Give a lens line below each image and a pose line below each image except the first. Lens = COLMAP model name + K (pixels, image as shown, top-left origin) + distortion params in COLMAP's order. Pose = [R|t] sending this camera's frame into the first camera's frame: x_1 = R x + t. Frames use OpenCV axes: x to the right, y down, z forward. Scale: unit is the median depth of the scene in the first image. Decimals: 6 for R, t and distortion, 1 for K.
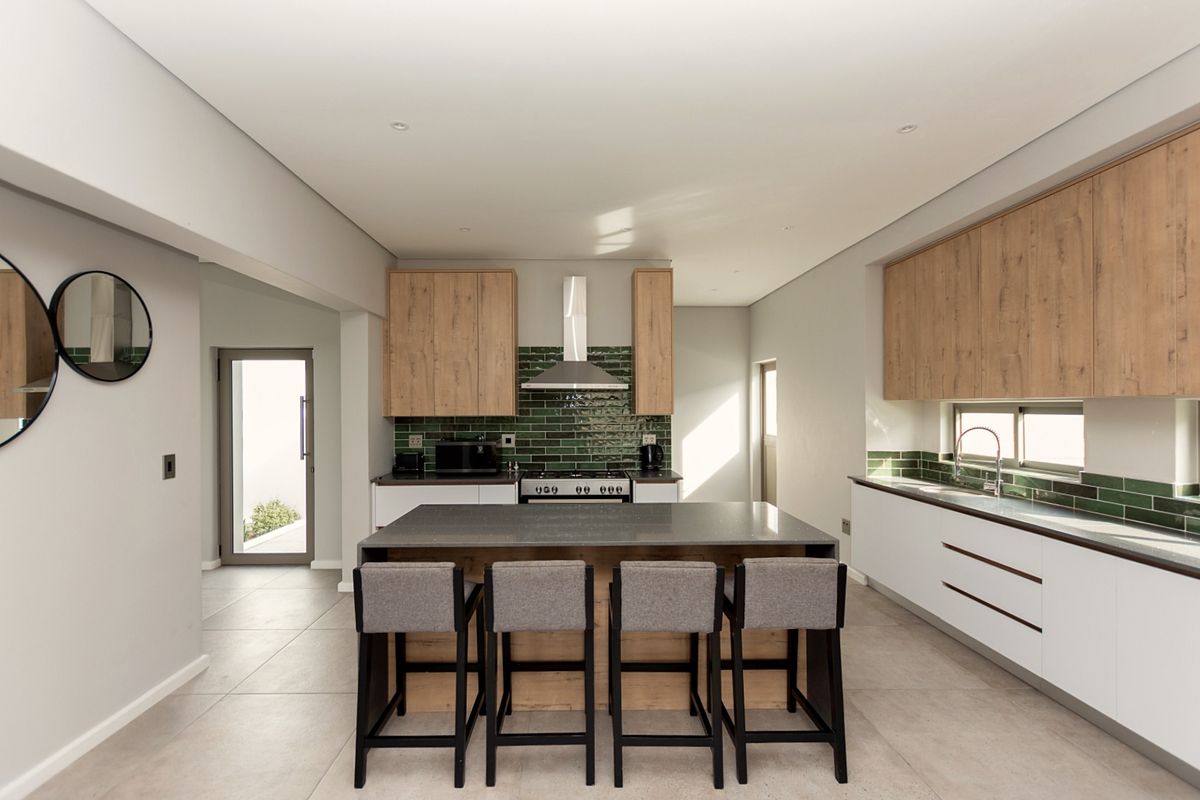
lens RADIAL K [[520.6, 0, 593.8], [0, 520.6, 405.4], [0, 0, 1]] dist [0.003486, -0.001467]
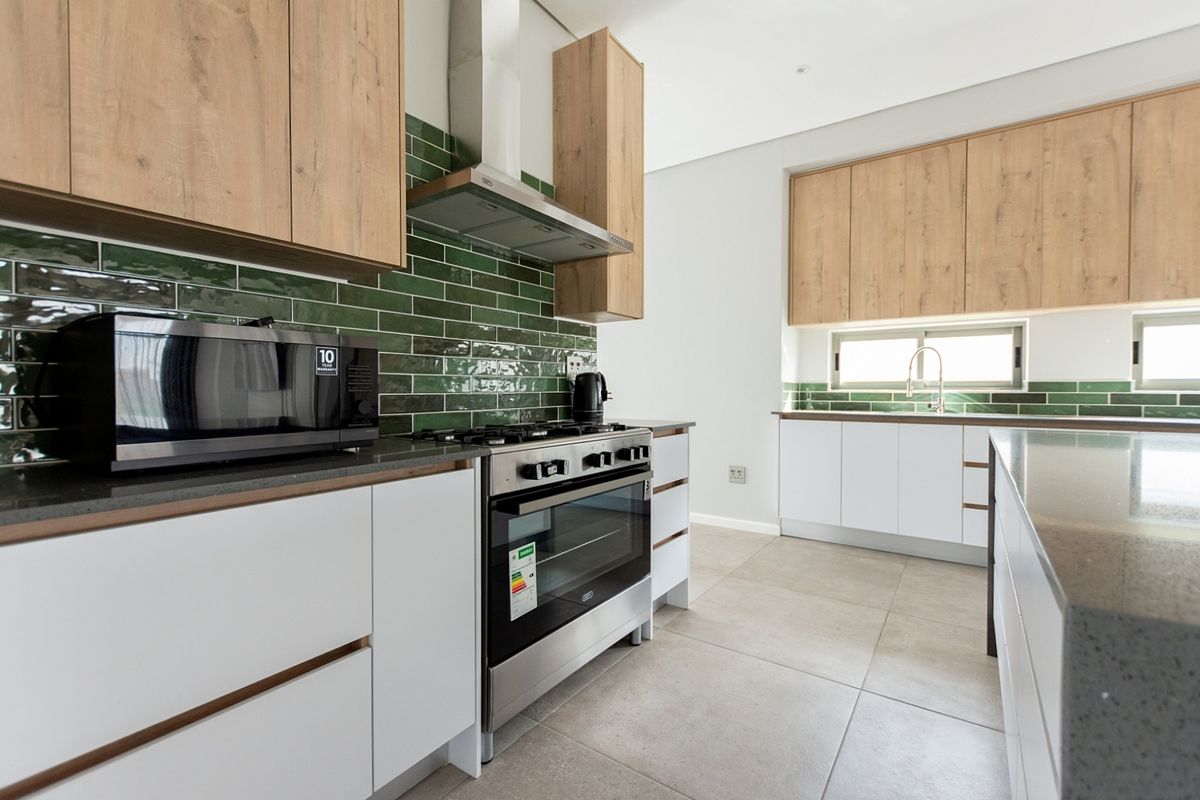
lens RADIAL K [[520.6, 0, 596.8], [0, 520.6, 397.0], [0, 0, 1]] dist [0.003486, -0.001467]
pose [[0.599858, -0.009351, 0.800052, -0.502538], [-0.003702, 0.999889, 0.014463, 0.140832], [-0.800098, -0.011638, 0.599757, 1.016711]]
